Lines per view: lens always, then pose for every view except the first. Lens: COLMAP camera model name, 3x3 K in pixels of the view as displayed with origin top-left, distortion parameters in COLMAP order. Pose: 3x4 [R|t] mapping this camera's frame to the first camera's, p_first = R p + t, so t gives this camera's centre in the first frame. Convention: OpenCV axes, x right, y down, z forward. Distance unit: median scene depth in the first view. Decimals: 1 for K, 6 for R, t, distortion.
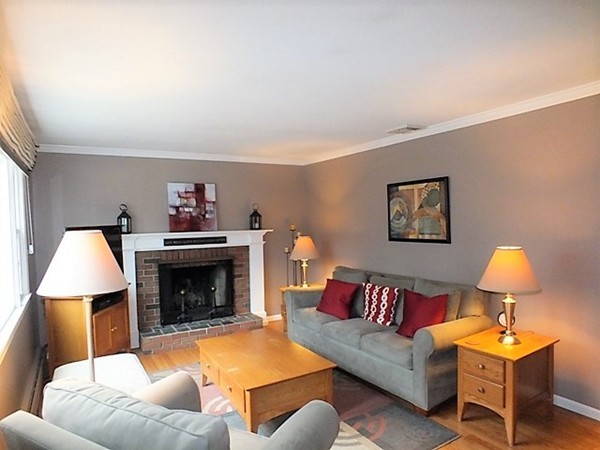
lens RADIAL K [[387.9, 0, 300.9], [0, 387.9, 227.3], [0, 0, 1]] dist [-0.056248, 0.005592]
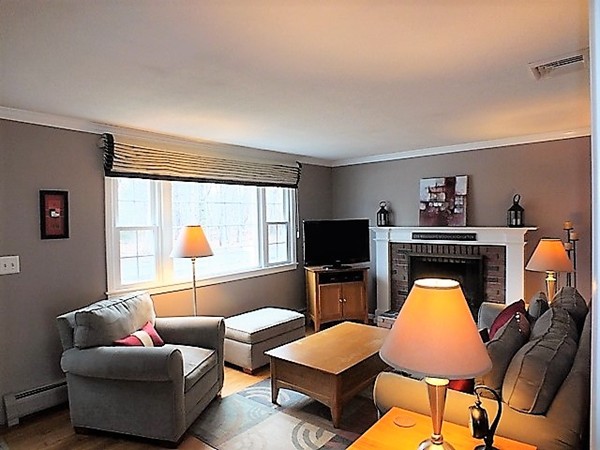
lens RADIAL K [[388.1, 0, 302.1], [0, 388.1, 225.7], [0, 0, 1]] dist [-0.058107, 0.023625]
pose [[0.308101, 0.036444, -0.950655, 0.542853], [-0.003647, 0.999304, 0.037127, -0.026518], [0.951347, -0.007971, 0.308019, 0.353020]]
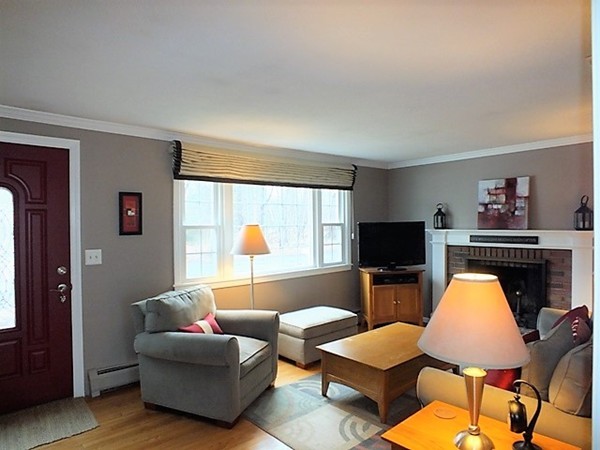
lens RADIAL K [[387.9, 0, 300.5], [0, 387.9, 225.4], [0, 0, 1]] dist [-0.056248, 0.005592]
pose [[0.154162, 0.028195, -0.987643, 0.572123], [-0.008916, 0.999592, 0.027144, -0.019783], [0.988005, 0.004622, 0.154350, 0.359089]]
